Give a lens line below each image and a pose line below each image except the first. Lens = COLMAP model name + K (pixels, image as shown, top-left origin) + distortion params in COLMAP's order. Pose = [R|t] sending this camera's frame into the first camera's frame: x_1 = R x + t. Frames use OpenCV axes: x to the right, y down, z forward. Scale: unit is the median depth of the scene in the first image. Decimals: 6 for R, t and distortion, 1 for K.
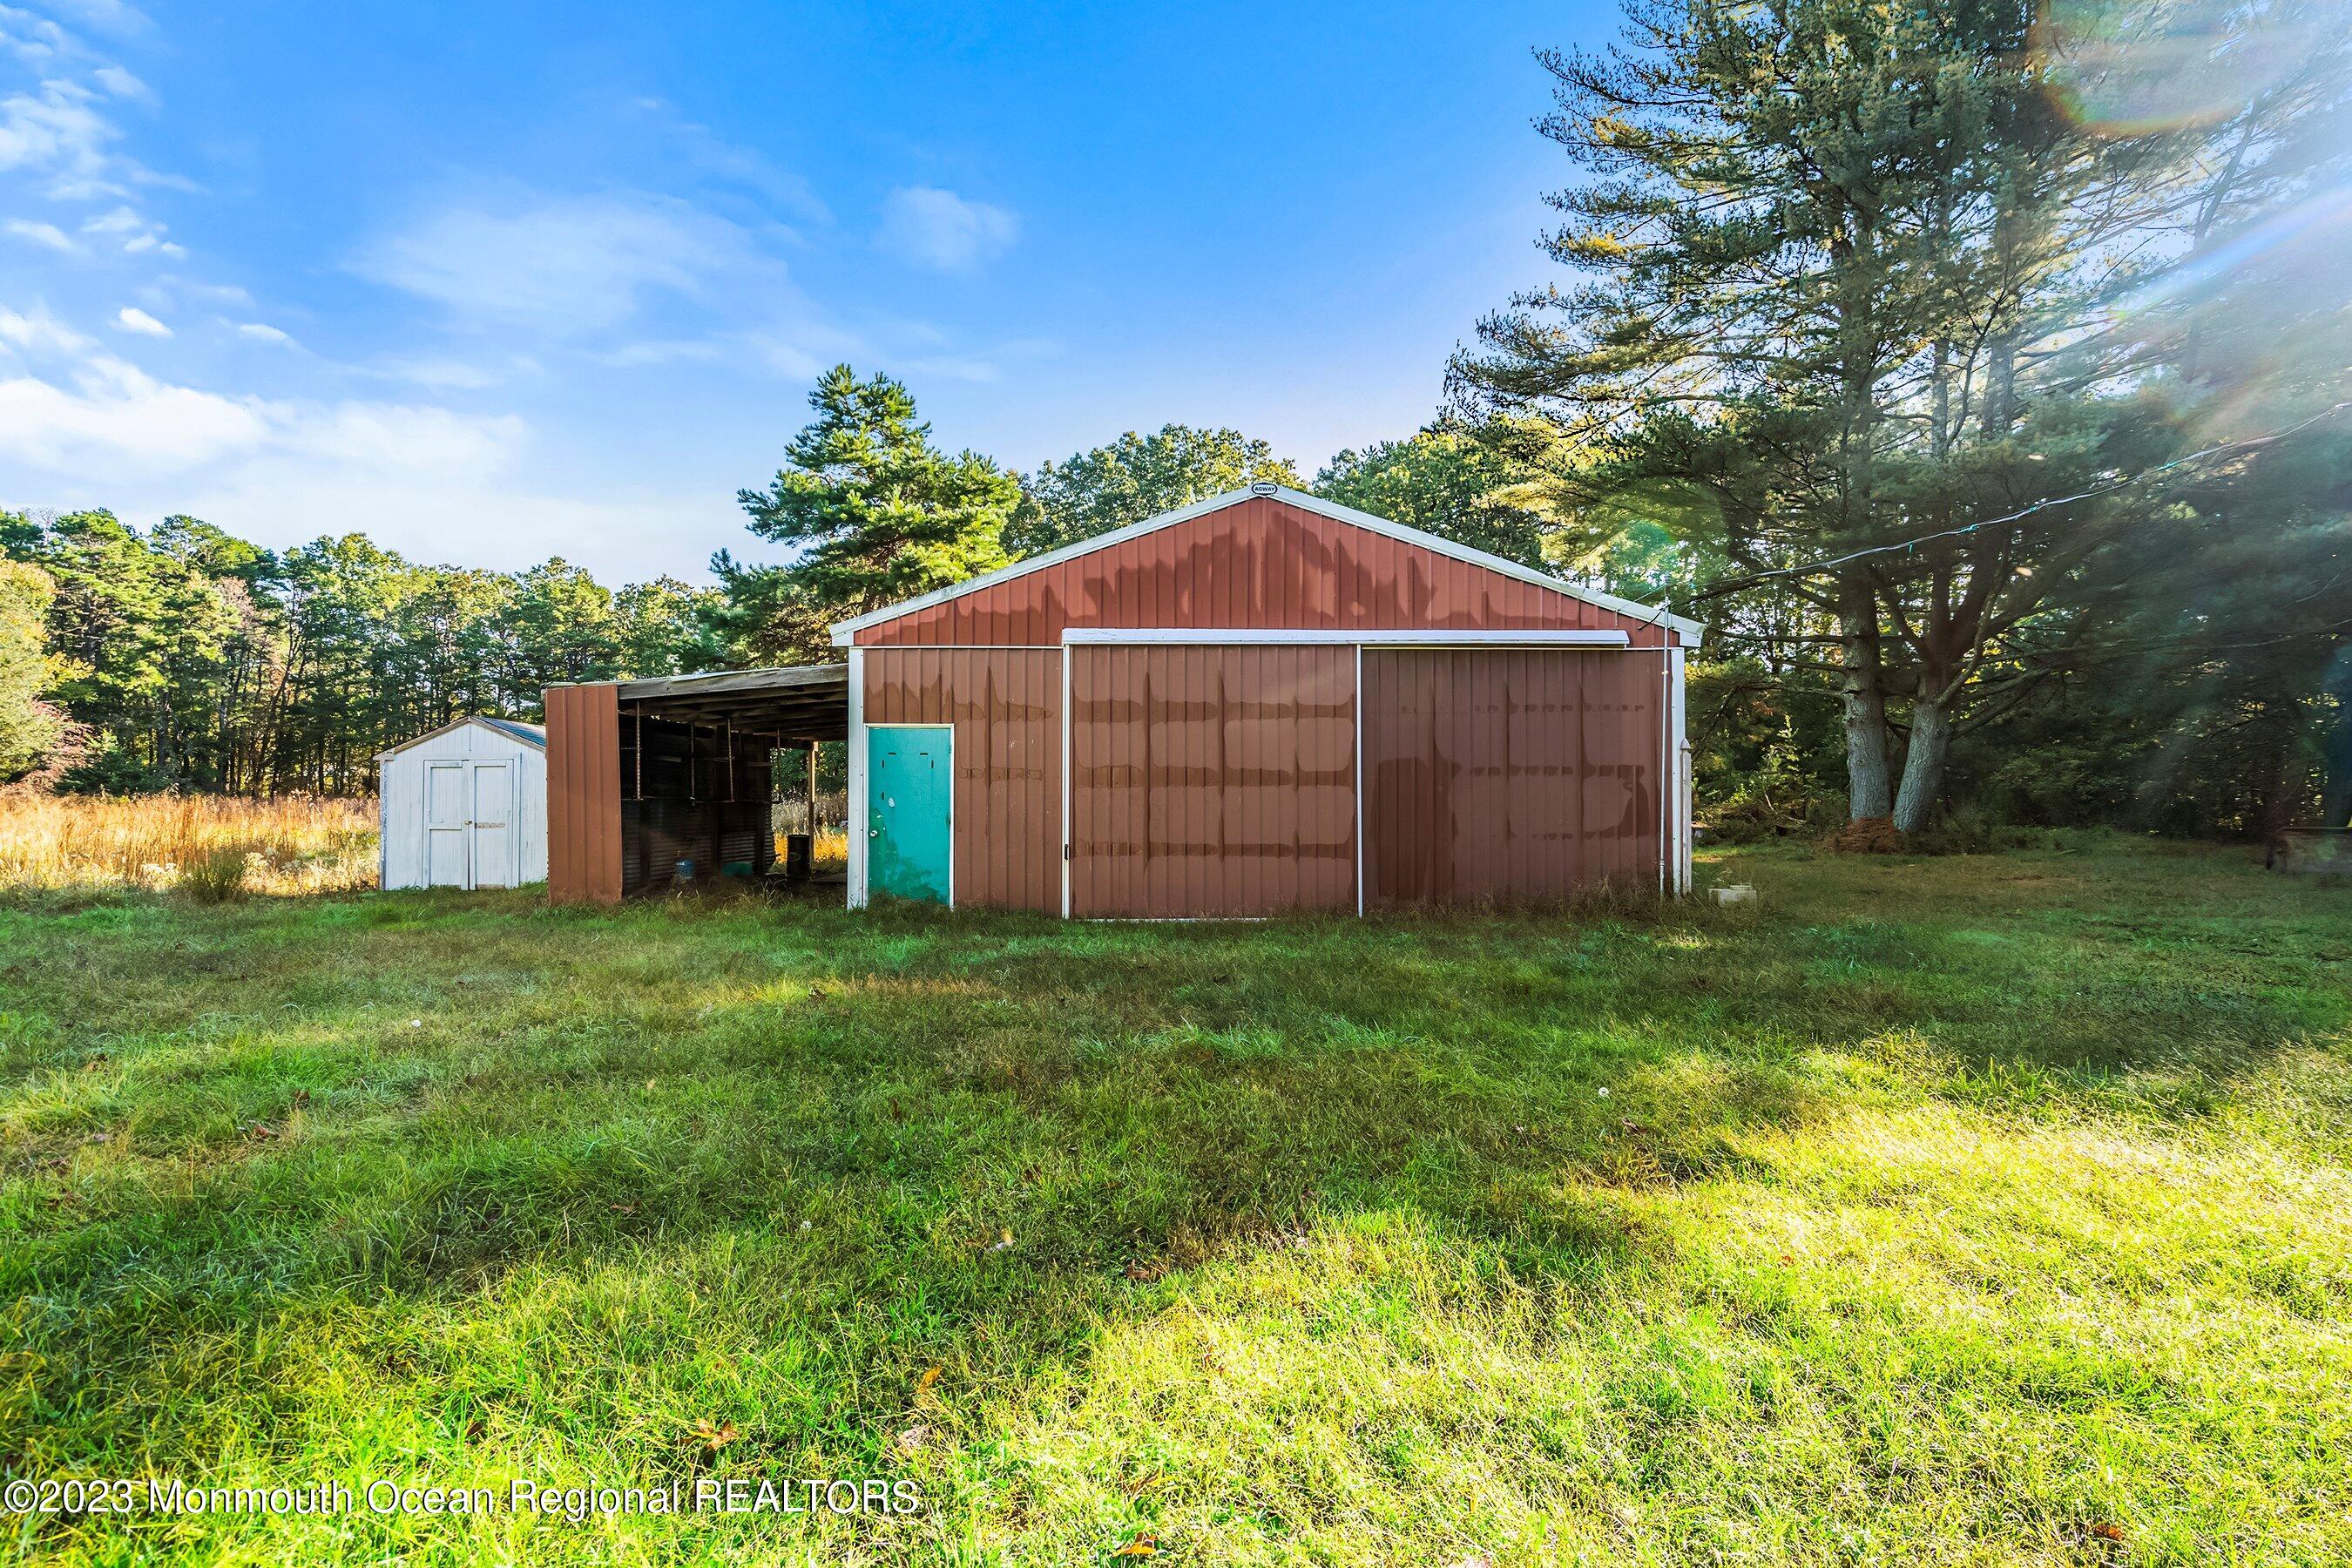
lens RADIAL K [[1158.6, 0, 1176.0], [0, 1158.6, 784.0], [0, 0, 1]] dist [-0.005209, -0.001708]
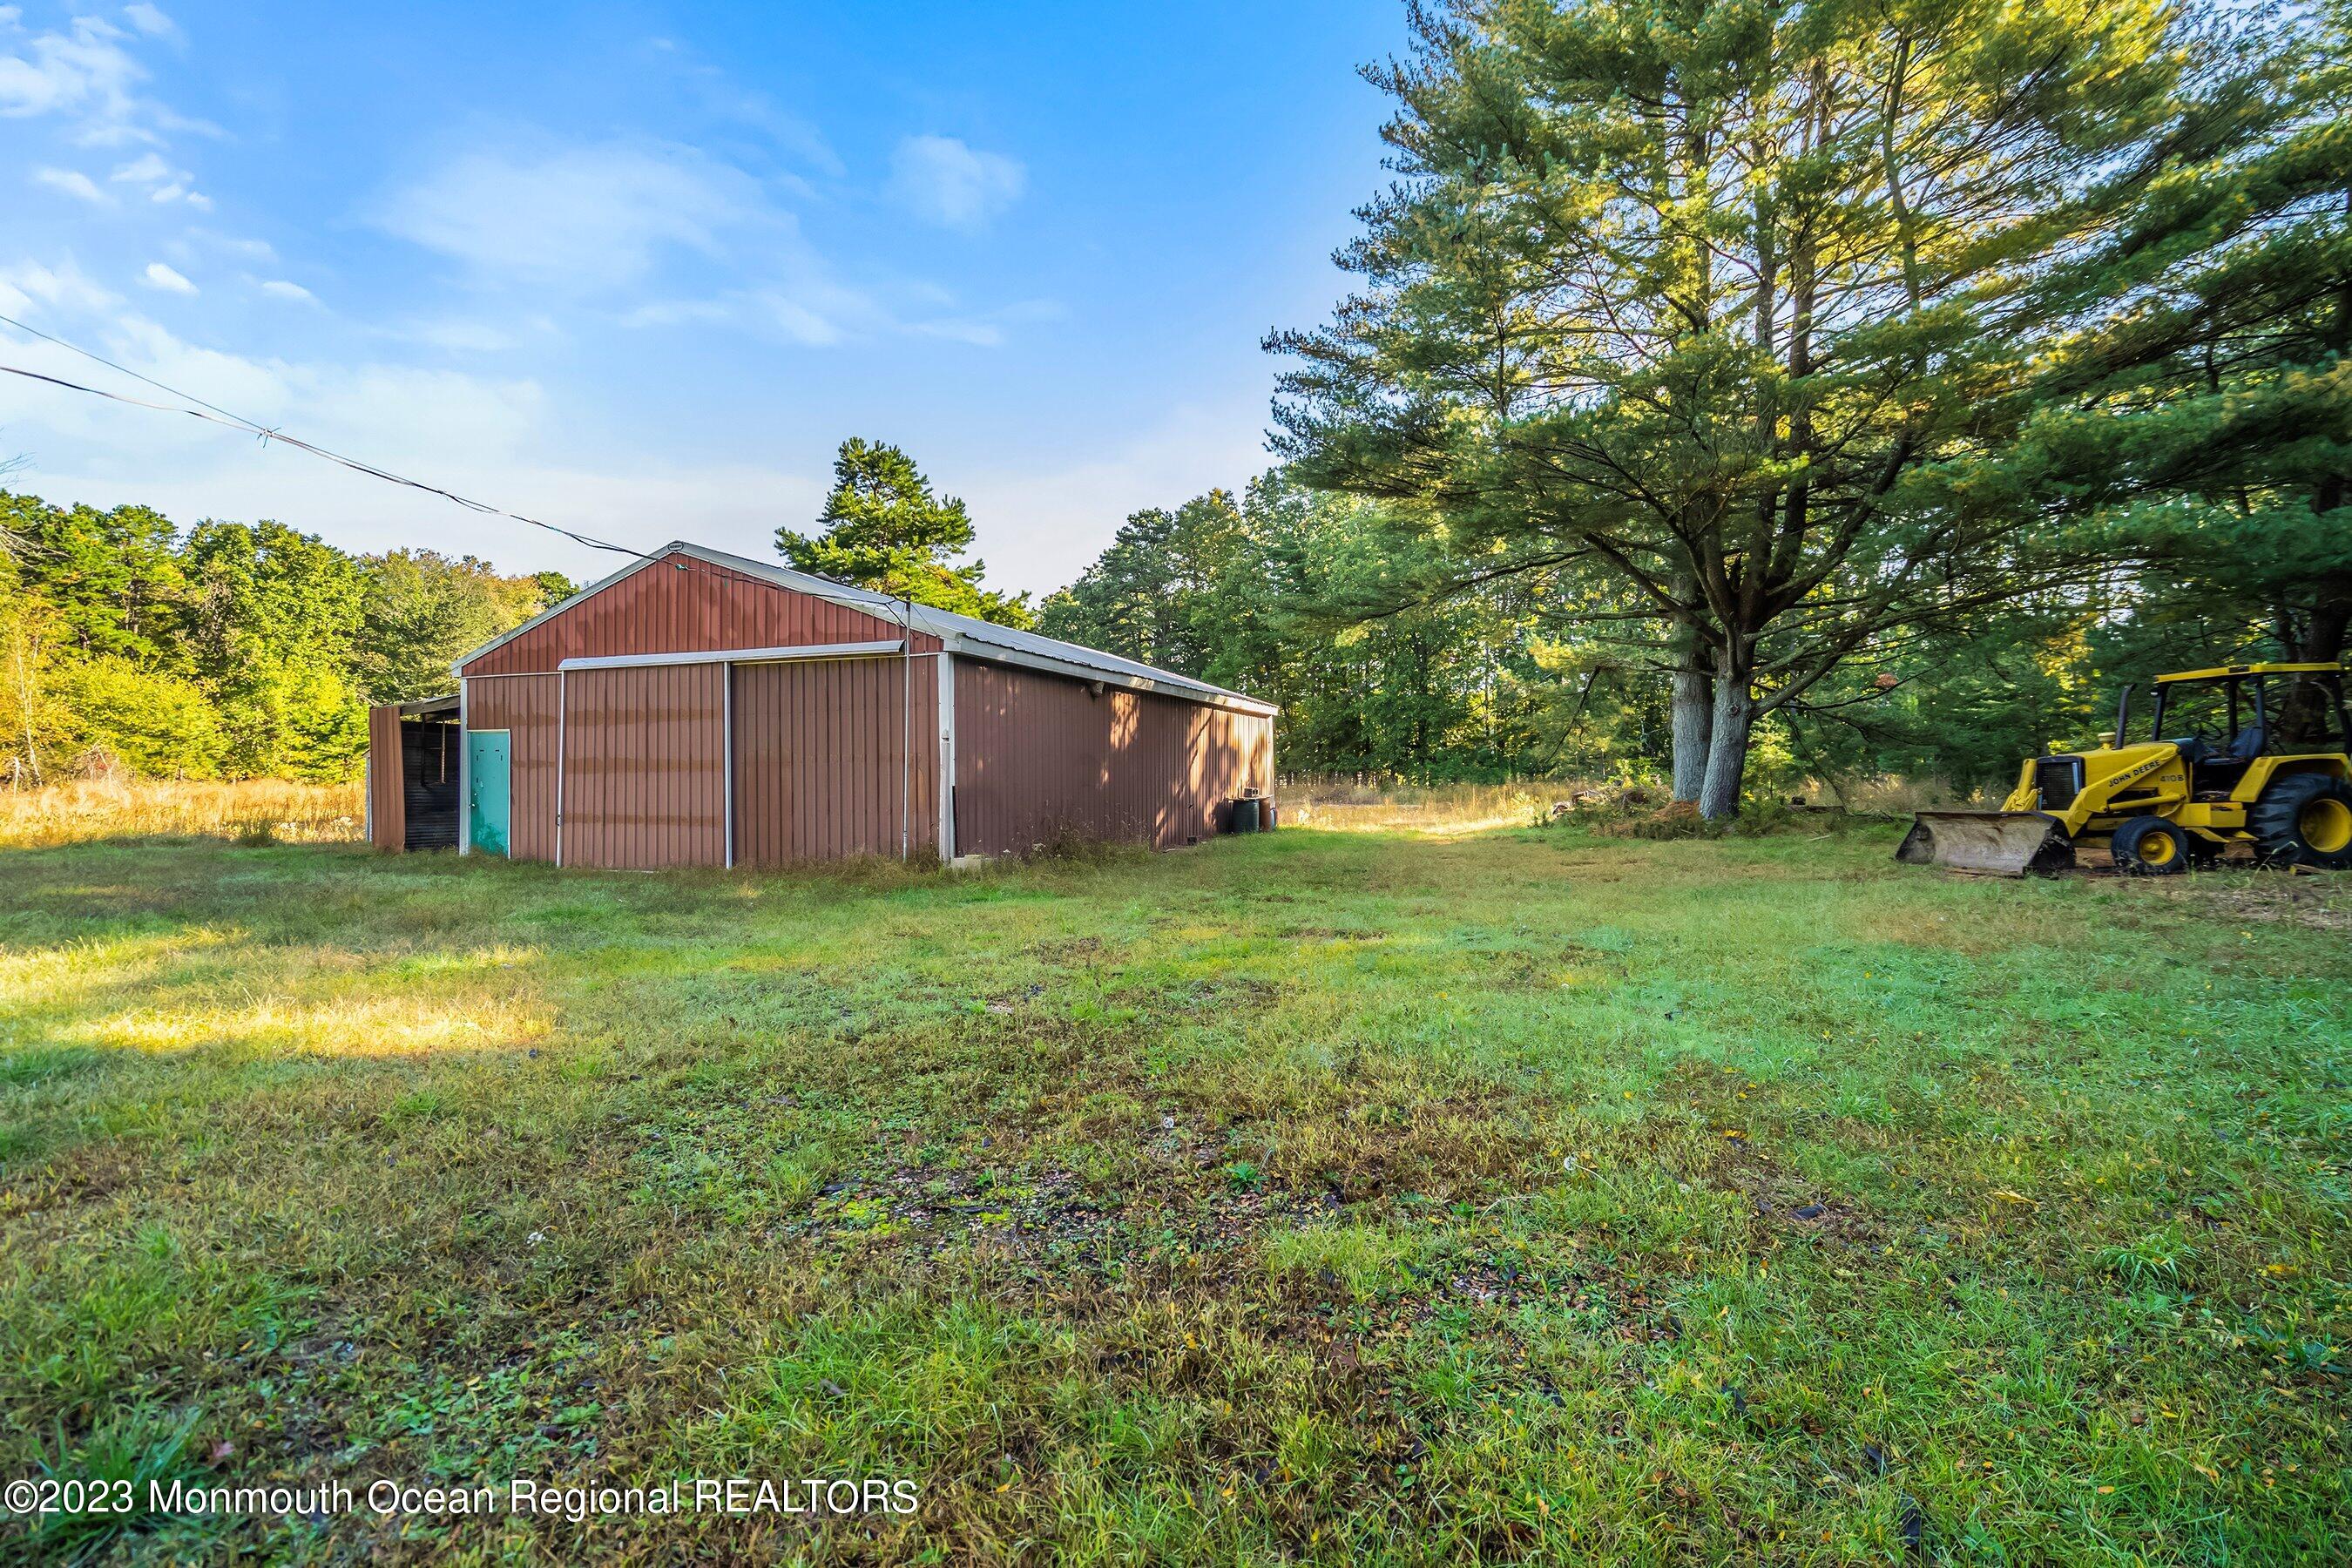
lens RADIAL K [[1072.3, 0, 1176.0], [0, 1072.3, 784.0], [0, 0, 1]] dist [-0.006828, -0.000160]
pose [[0.939463, -0.002555, -0.342641, 0.778695], [0.007252, 0.999896, 0.012427, 0.003617], [0.342574, -0.014160, 0.939384, 0.038197]]
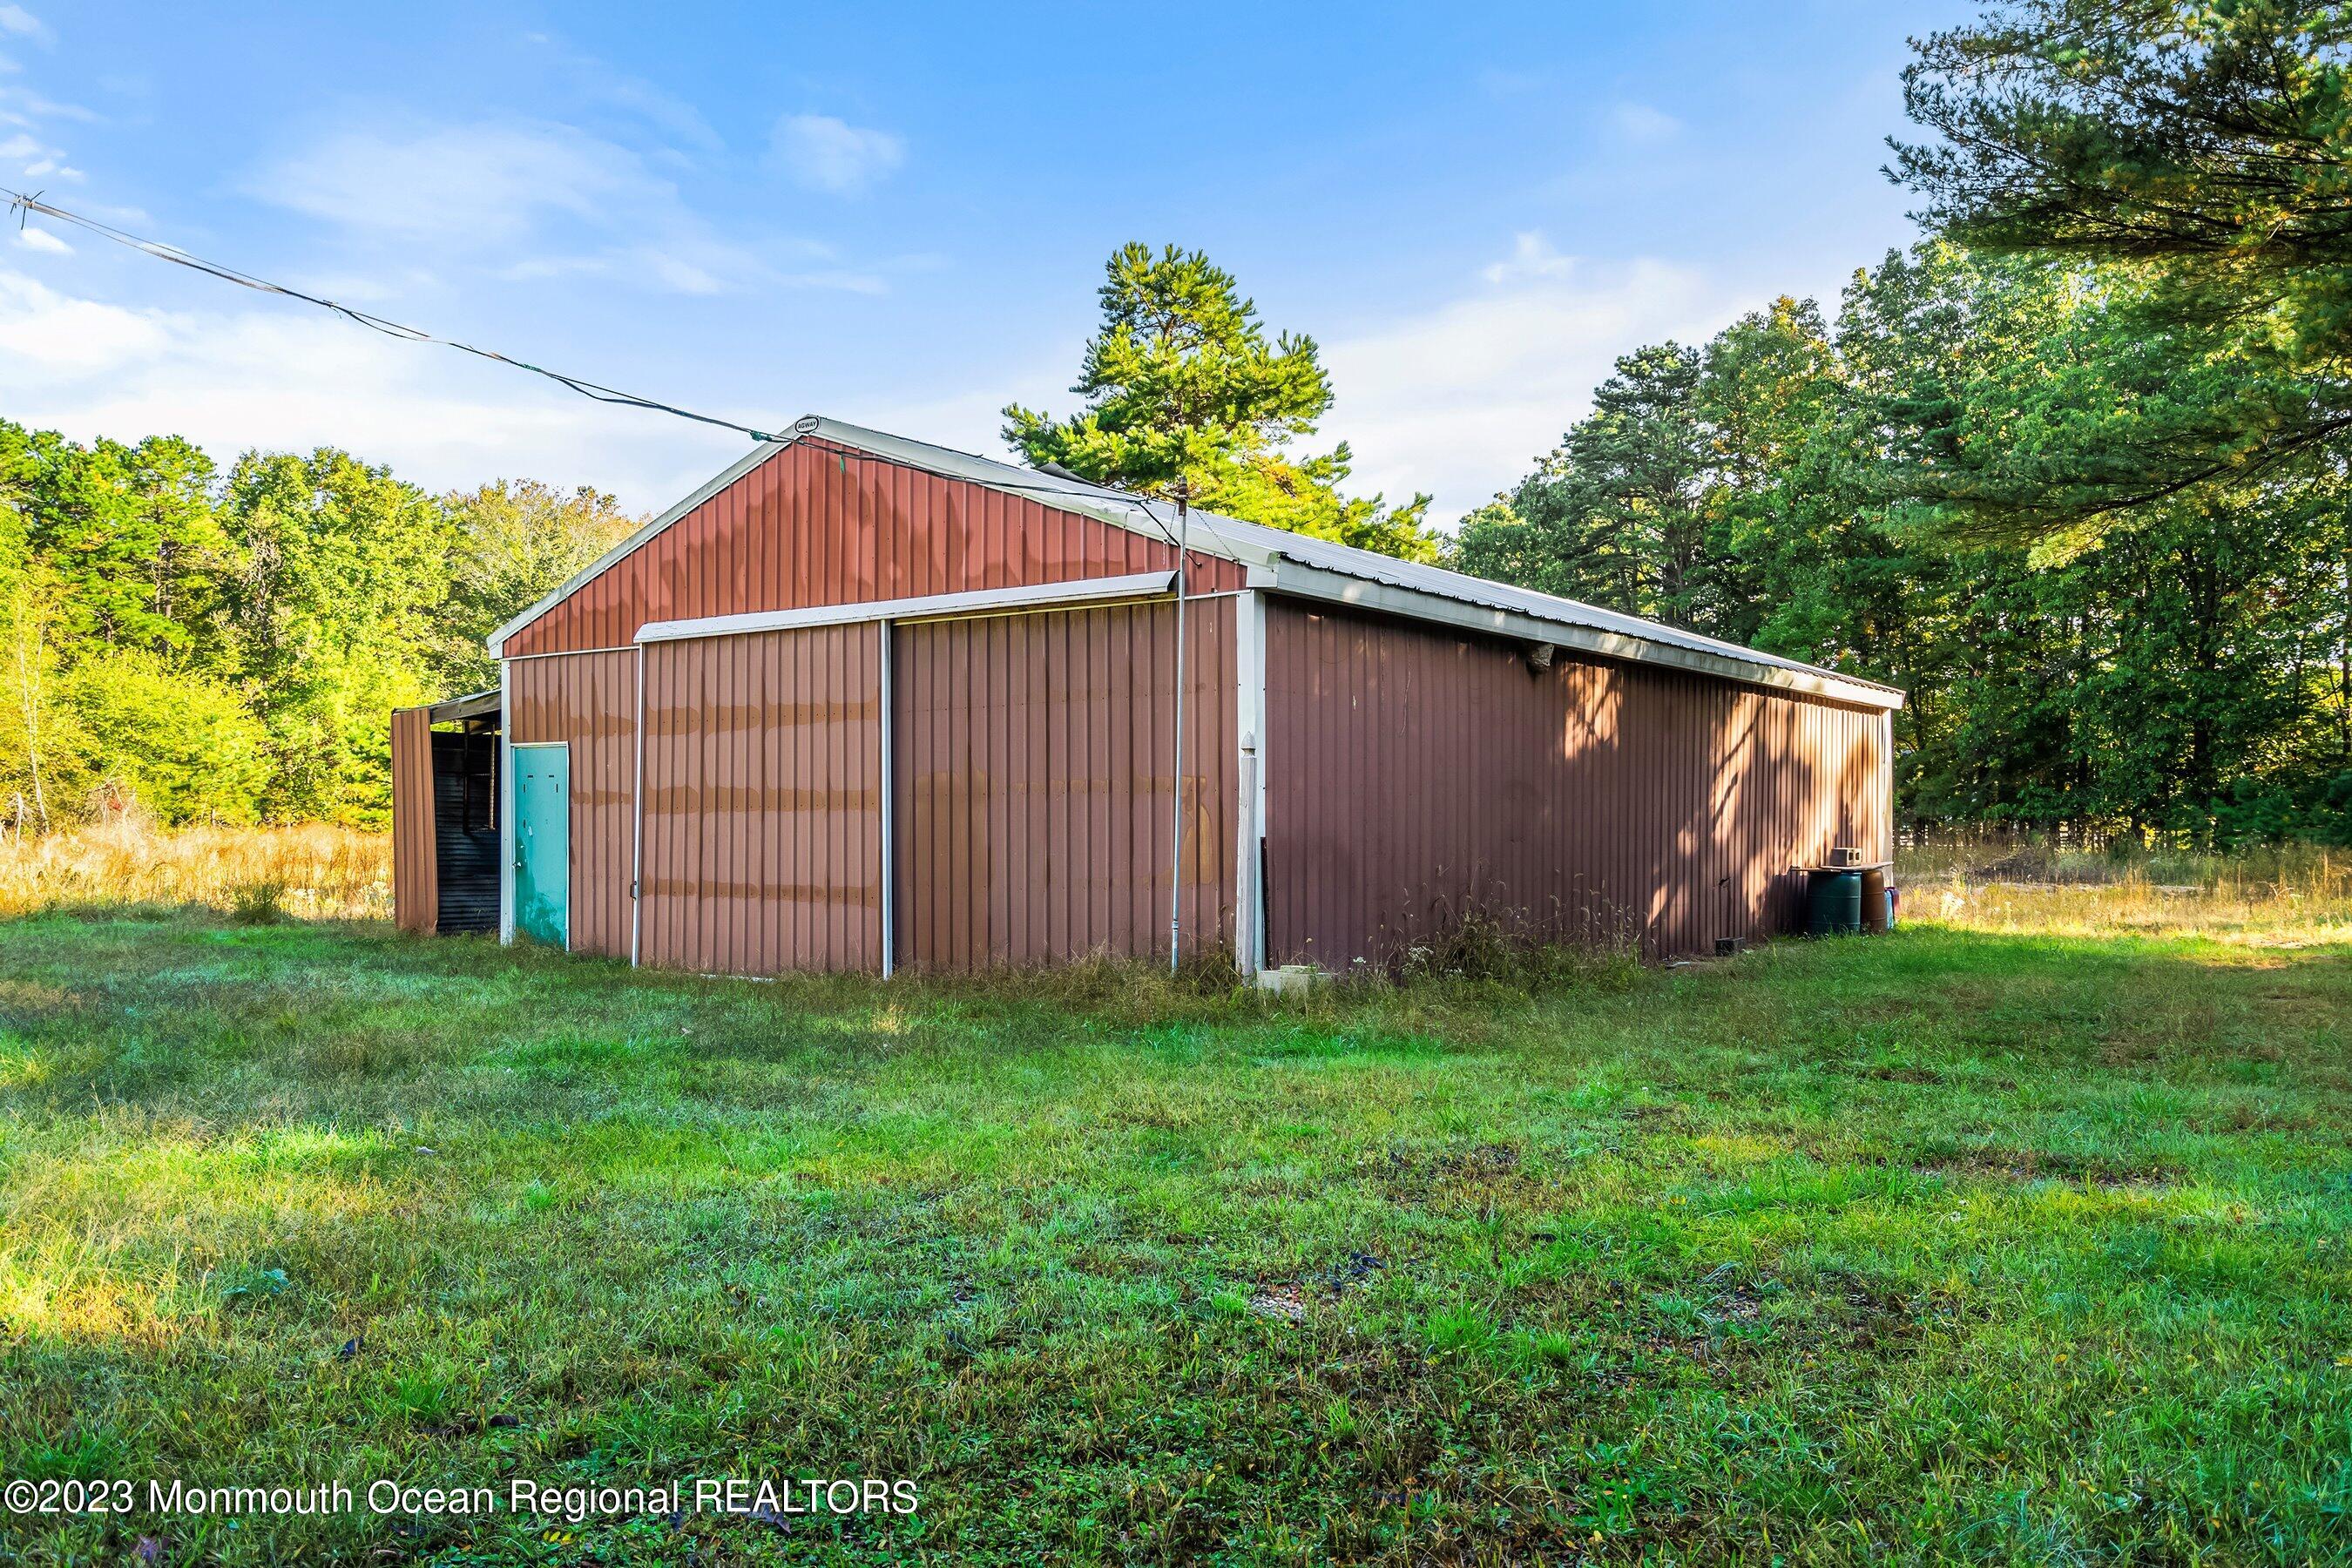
lens RADIAL K [[1830.6, 0, 1162.7], [0, 1830.6, 882.0], [0, 0, 1]] dist [0.002439, 0.001686]
pose [[0.804817, 0.017208, -0.593274, 0.753829], [0.003260, 0.999436, 0.033411, 0.007075], [0.593514, -0.028824, 0.804307, 0.117116]]
